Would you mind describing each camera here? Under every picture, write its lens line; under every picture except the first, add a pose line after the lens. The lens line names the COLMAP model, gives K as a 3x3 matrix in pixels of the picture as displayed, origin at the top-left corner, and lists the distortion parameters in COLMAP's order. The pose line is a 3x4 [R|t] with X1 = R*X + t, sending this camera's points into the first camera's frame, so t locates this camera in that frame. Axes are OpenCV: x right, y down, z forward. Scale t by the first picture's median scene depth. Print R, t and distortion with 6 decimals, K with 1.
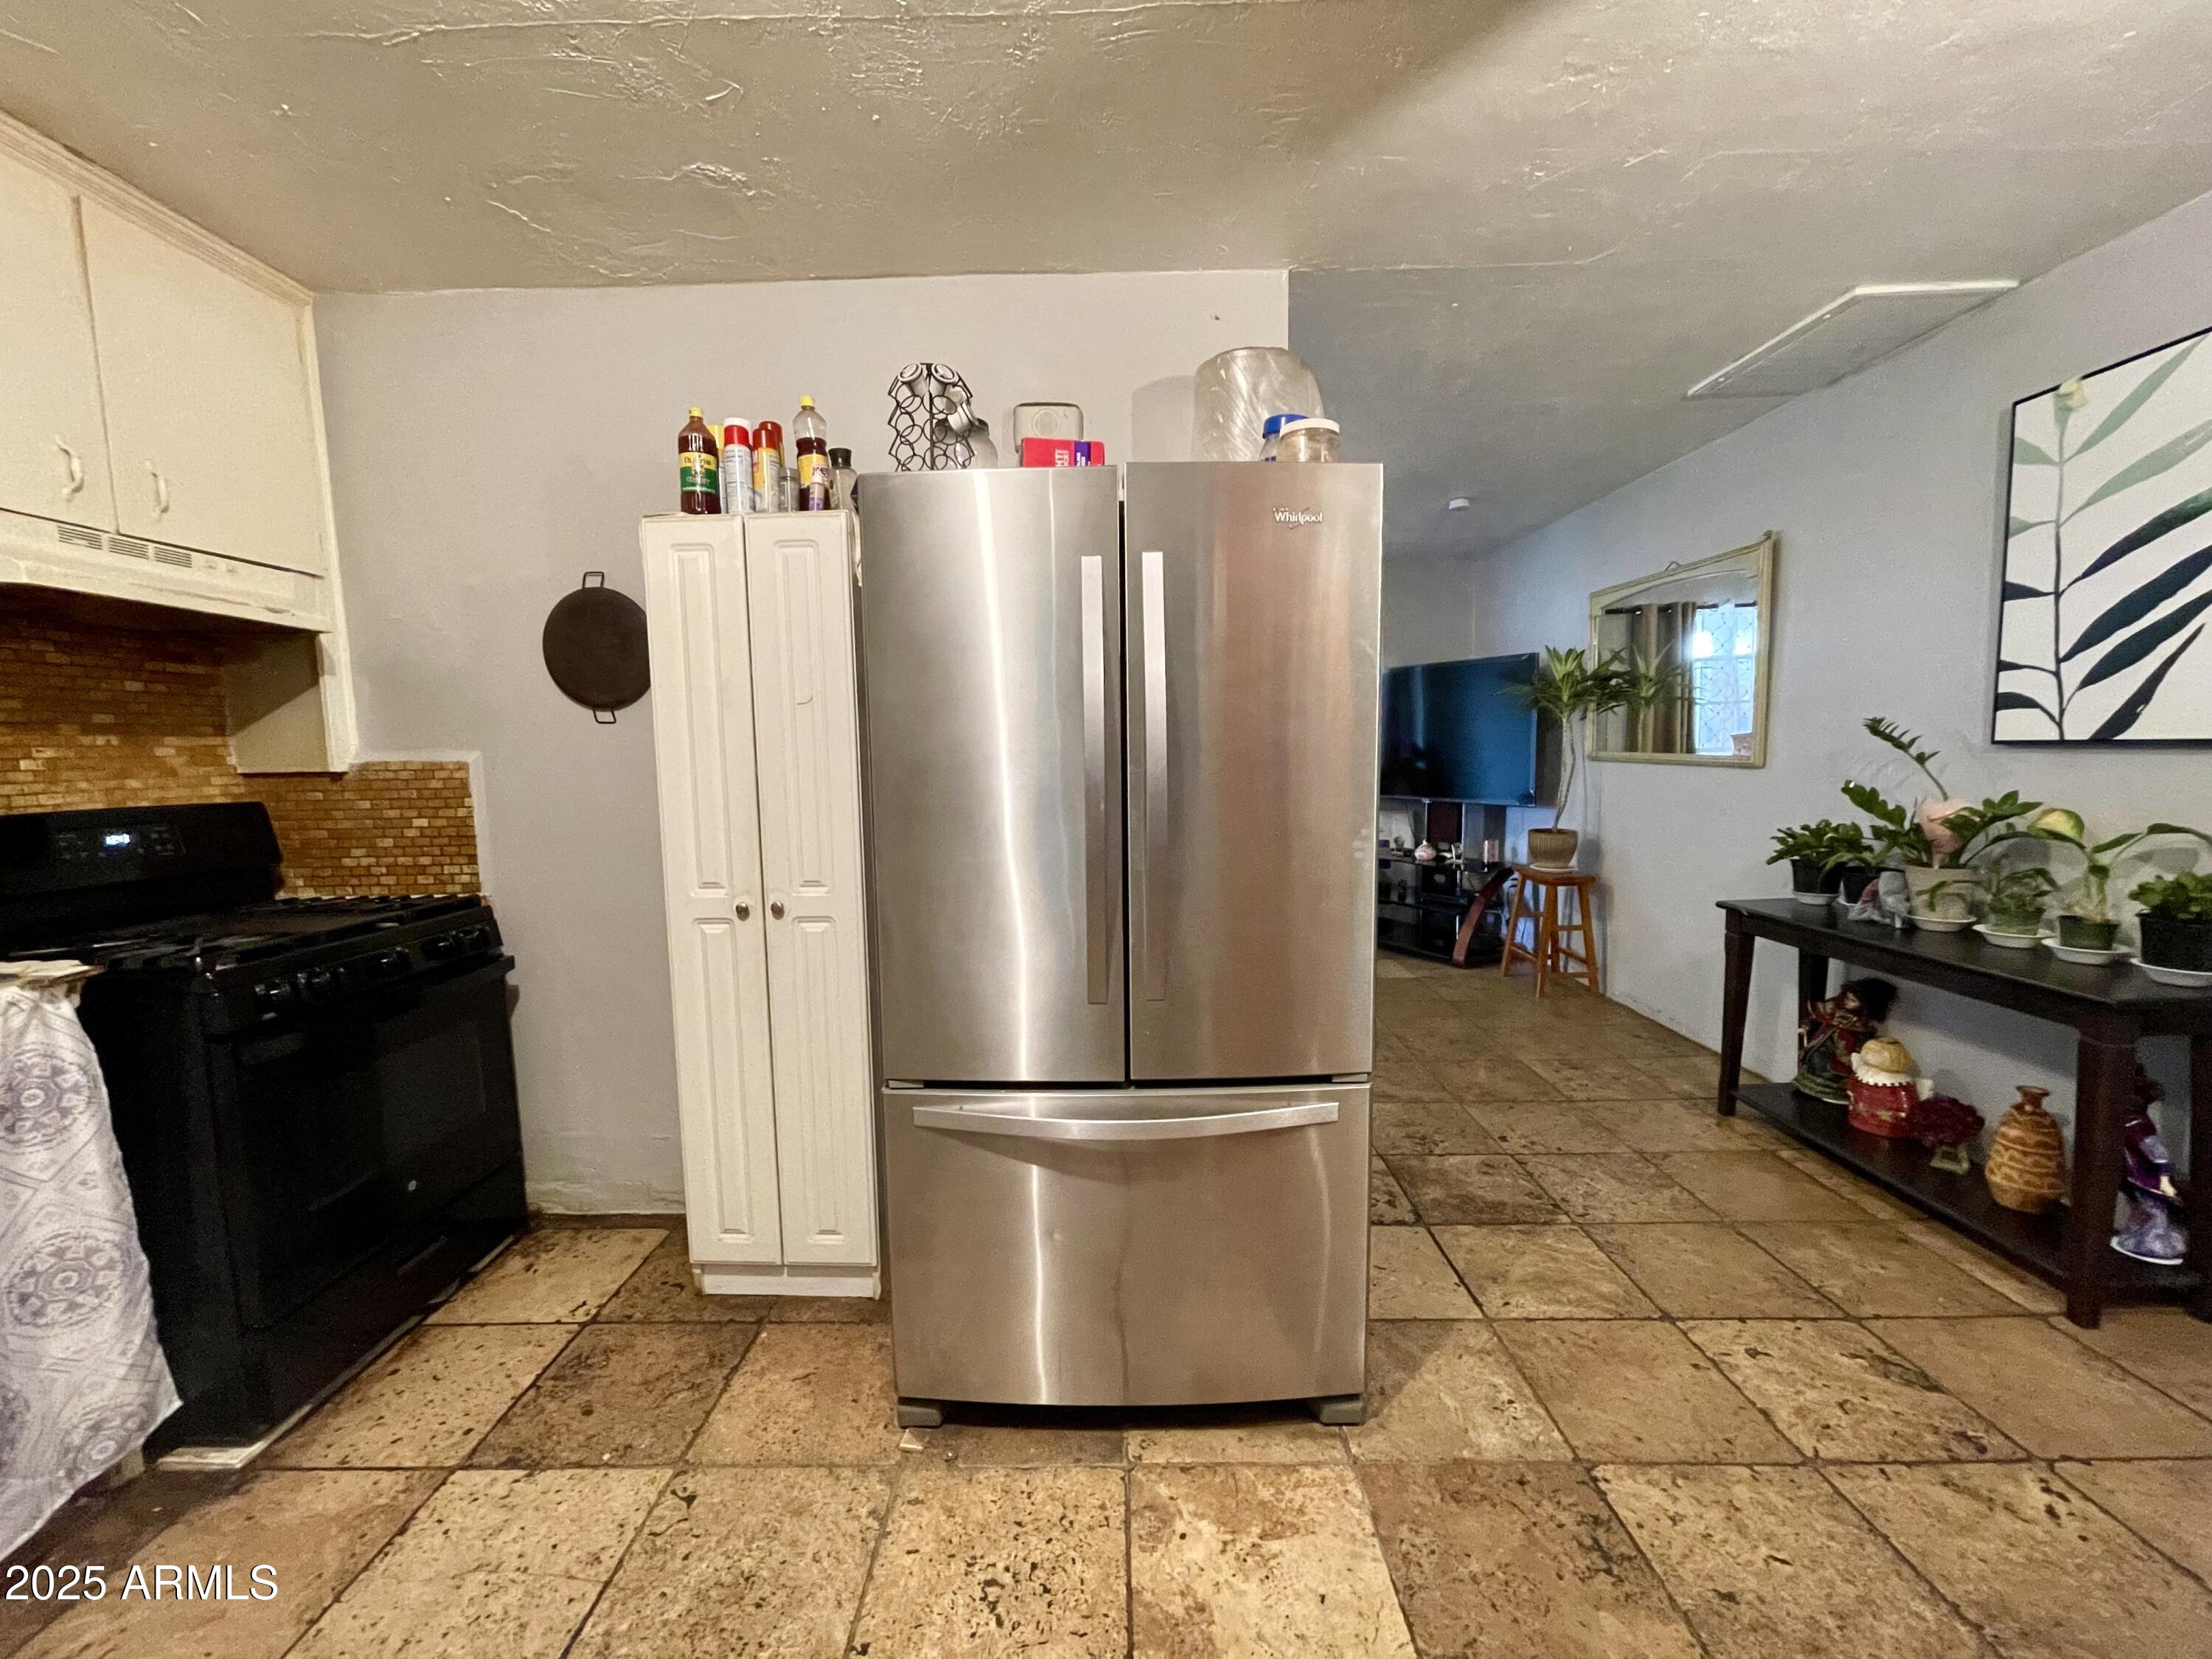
lens RADIAL K [[883.0, 0, 1099.4], [0, 883.0, 841.6], [0, 0, 1]] dist [-0.000329, 0.000509]
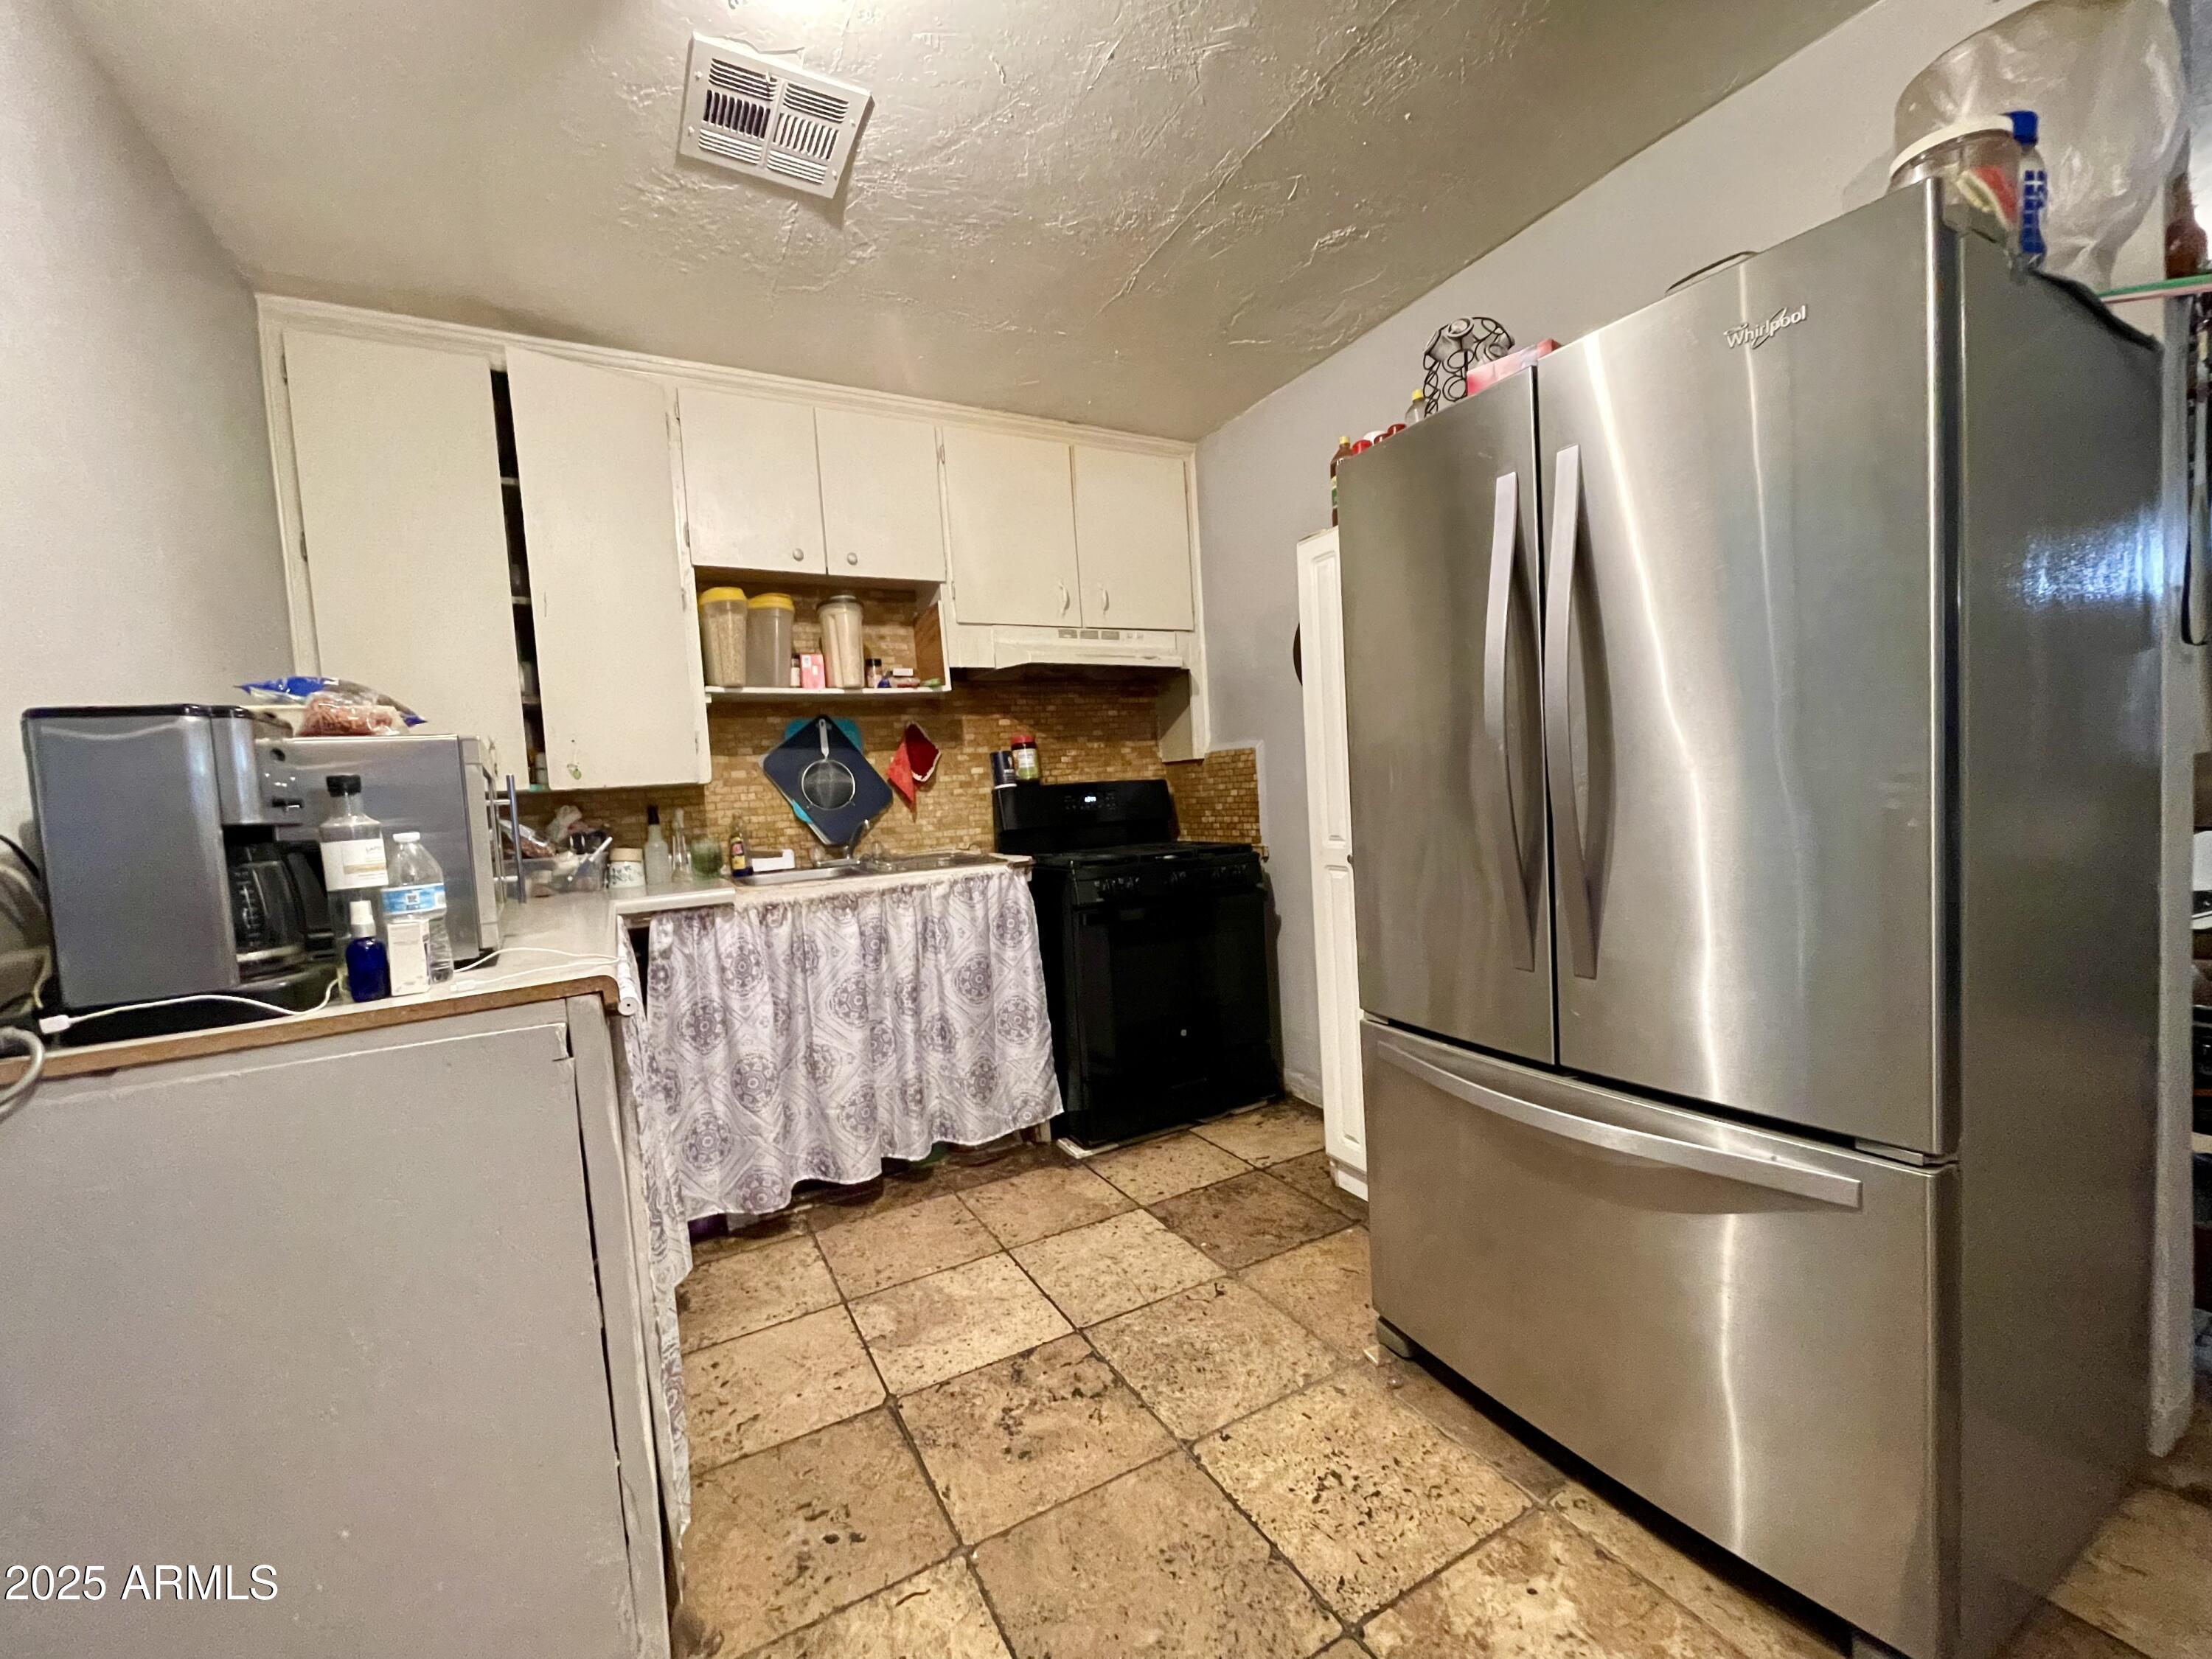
lens RADIAL K [[887.8, 0, 1110.8], [0, 887.8, 837.0], [0, 0, 1]] dist [0.002100, 0.000217]
pose [[0.500423, 0.034036, -0.865112, 0.481483], [-0.036711, 0.999162, 0.018074, 0.041046], [0.865003, 0.022714, 0.501253, 0.152138]]
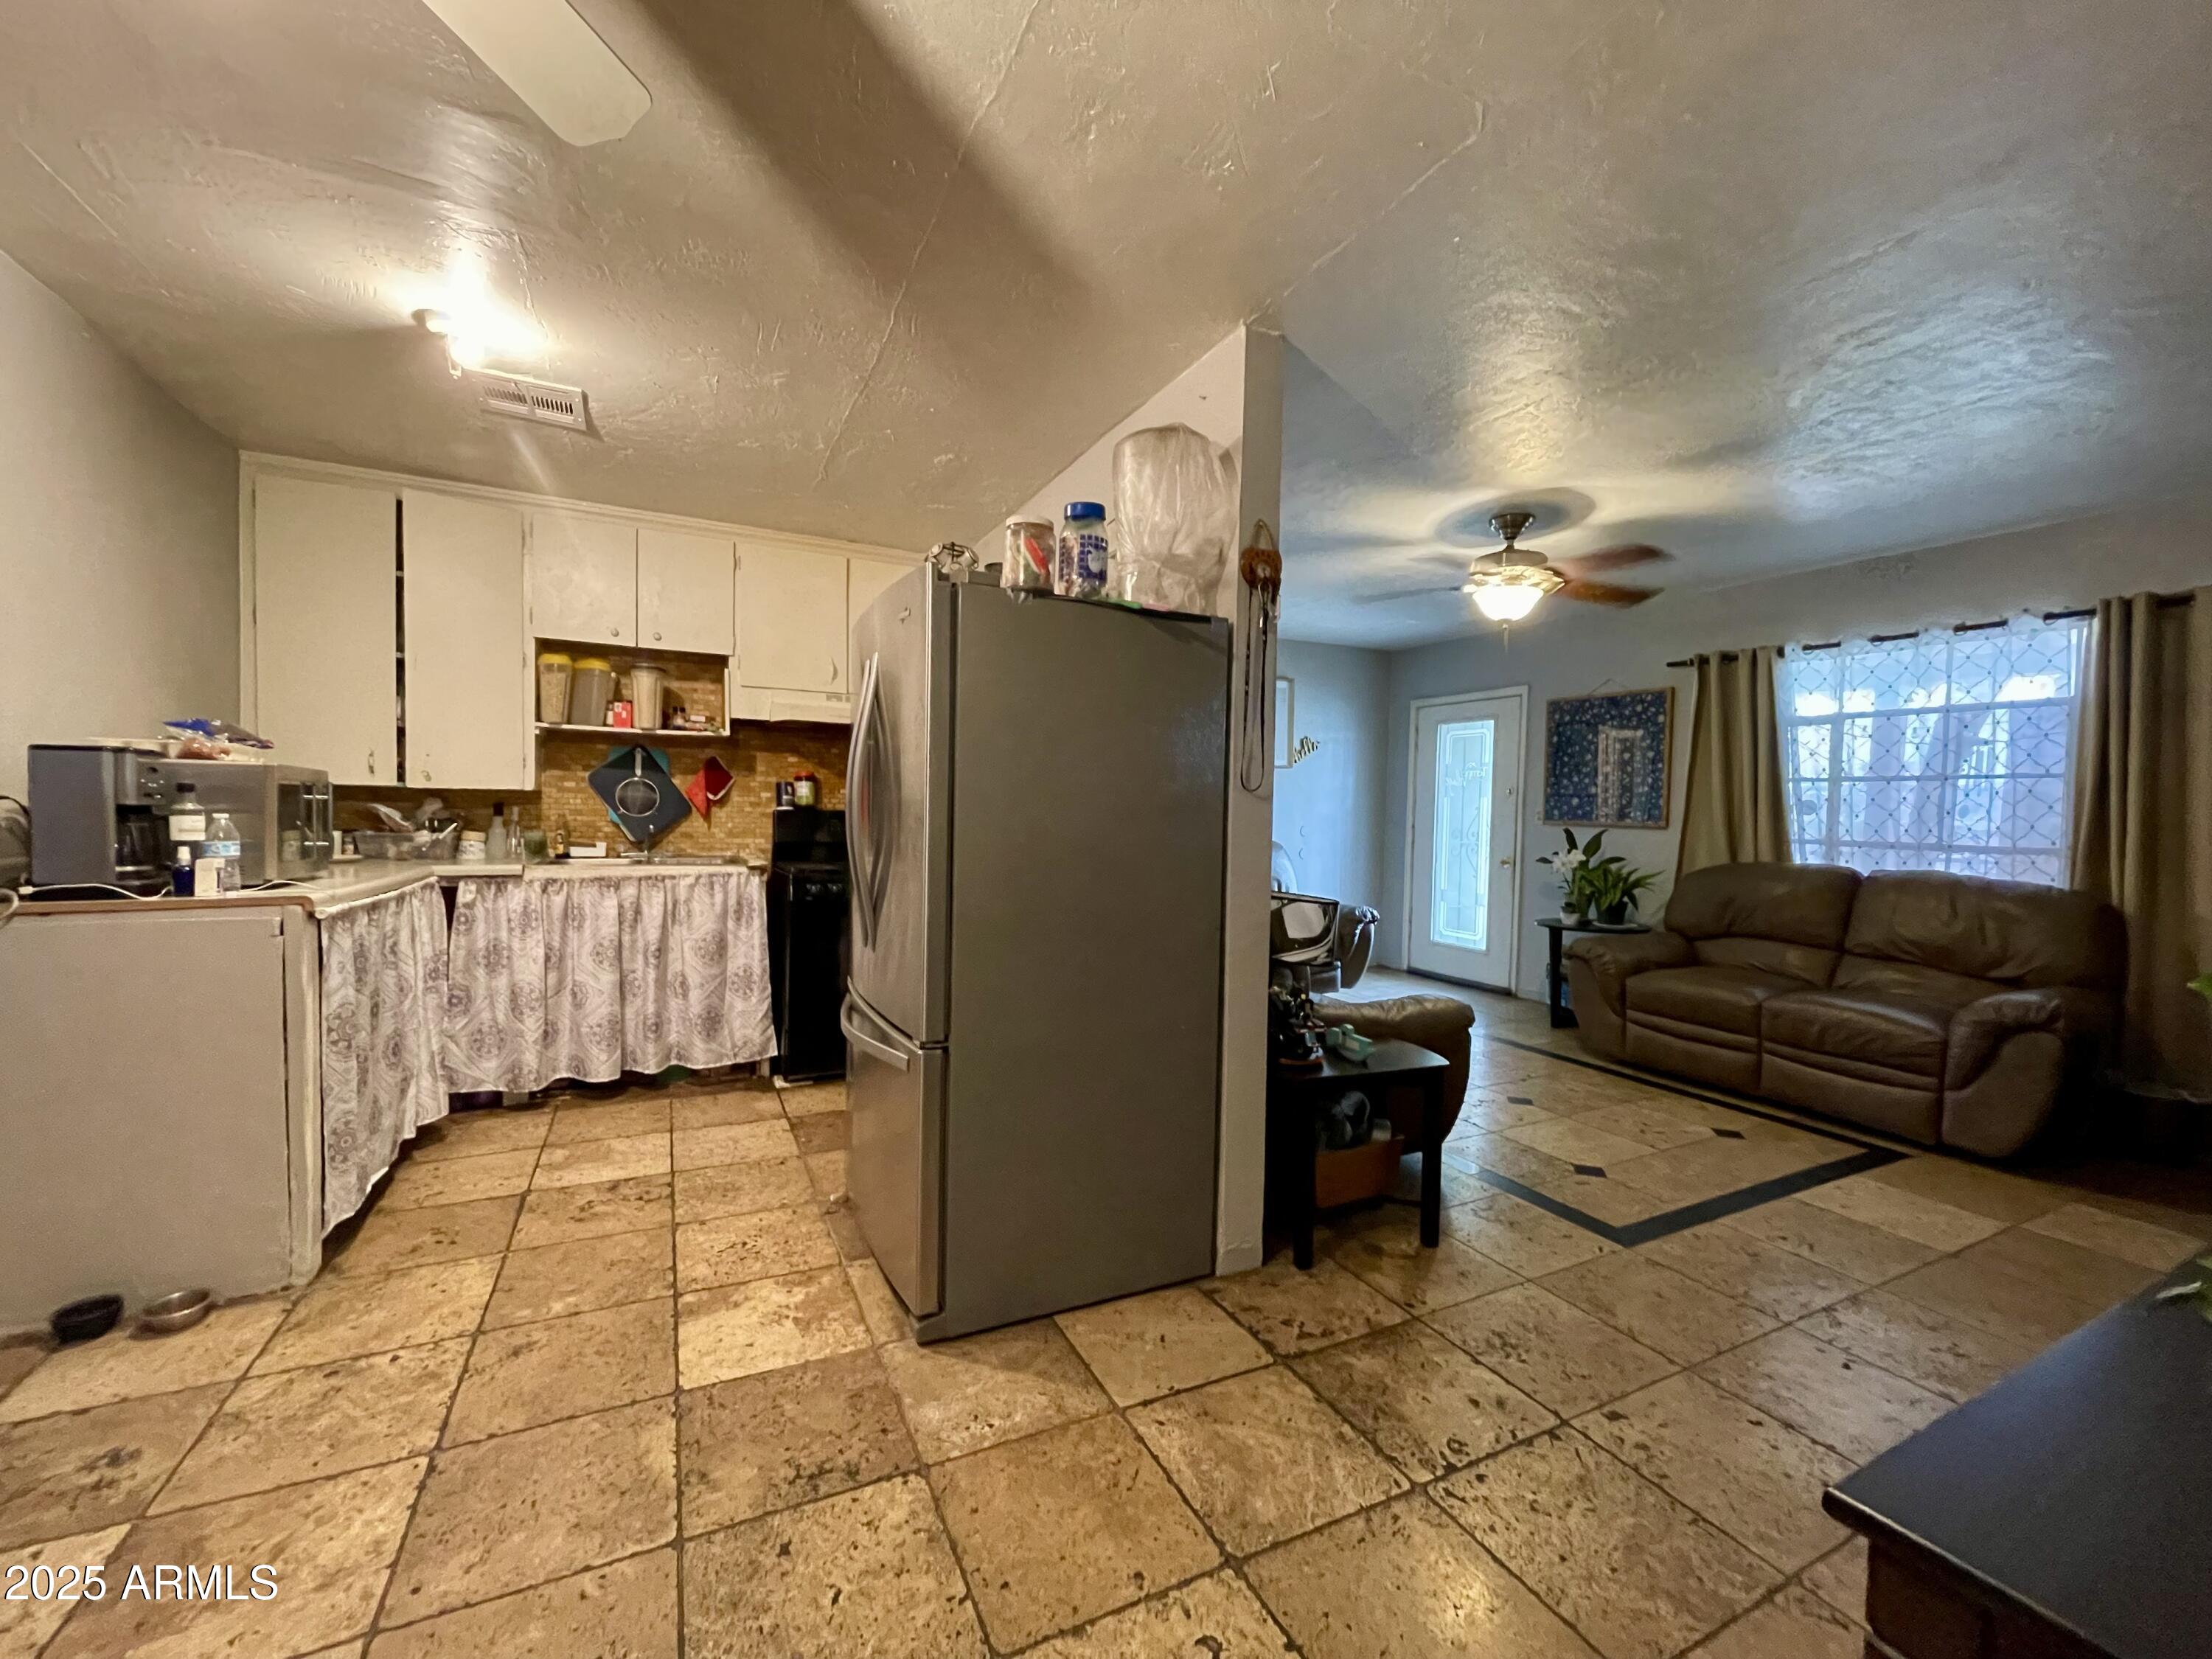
lens RADIAL K [[883.0, 0, 1099.4], [0, 883.0, 841.6], [0, 0, 1]] dist [-0.000329, 0.000509]
pose [[0.457070, 0.057978, -0.887539, 1.296063], [-0.122006, 0.992527, 0.002005, -0.042528], [0.881023, 0.107368, 0.460728, 0.537526]]
